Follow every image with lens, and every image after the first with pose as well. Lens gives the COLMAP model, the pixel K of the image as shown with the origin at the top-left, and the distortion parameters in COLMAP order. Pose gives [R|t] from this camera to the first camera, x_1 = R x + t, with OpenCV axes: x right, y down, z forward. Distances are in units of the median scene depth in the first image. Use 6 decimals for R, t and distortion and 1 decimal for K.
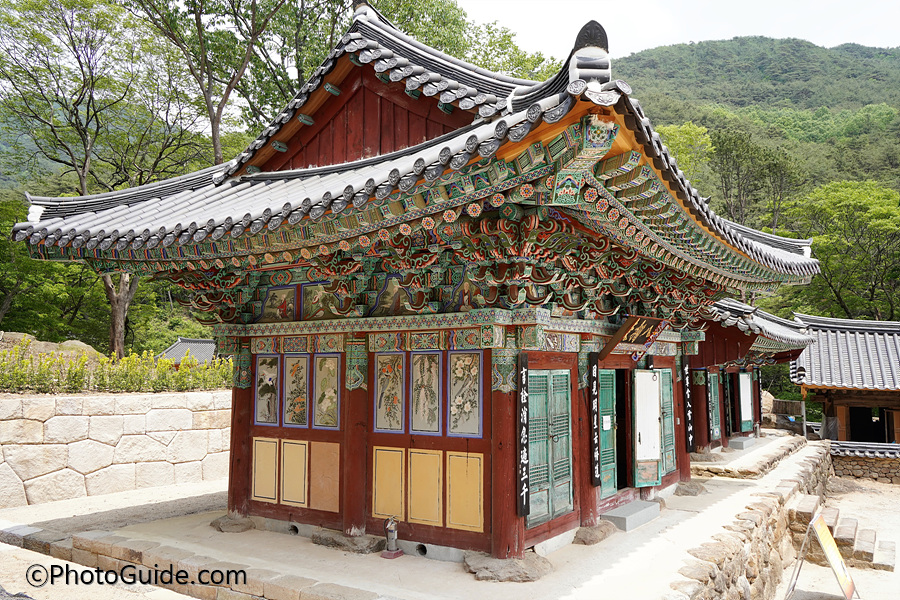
lens RADIAL K [[773.9, 0, 473.5], [0, 773.9, 289.6], [0, 0, 1]] dist [-0.002318, 0.004195]
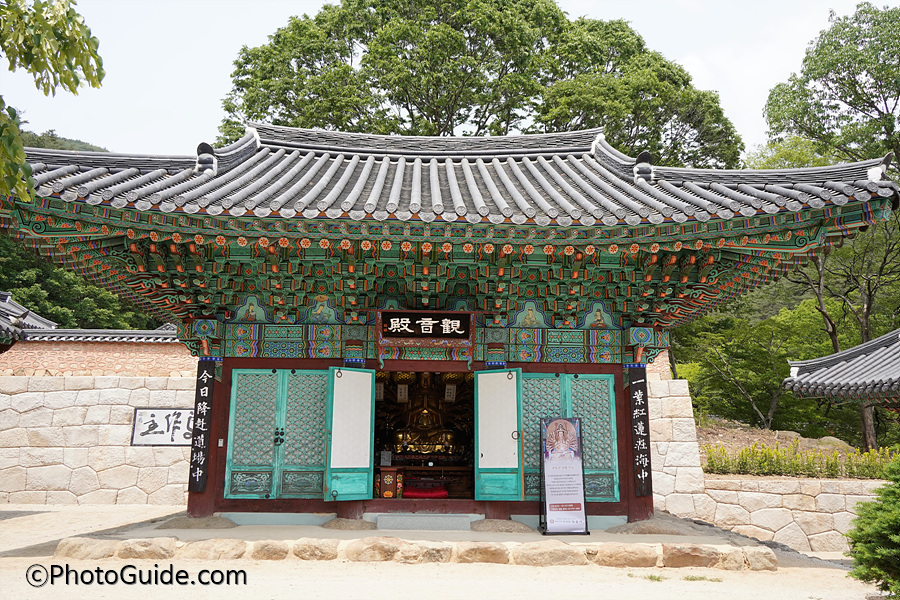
lens RADIAL K [[773.9, 0, 473.5], [0, 773.9, 289.6], [0, 0, 1]] dist [-0.002318, 0.004195]
pose [[0.617159, -0.155125, -0.771396, 0.246763], [0.069398, 0.987284, -0.143017, -0.055309], [0.783772, 0.034731, 0.620076, -0.446338]]
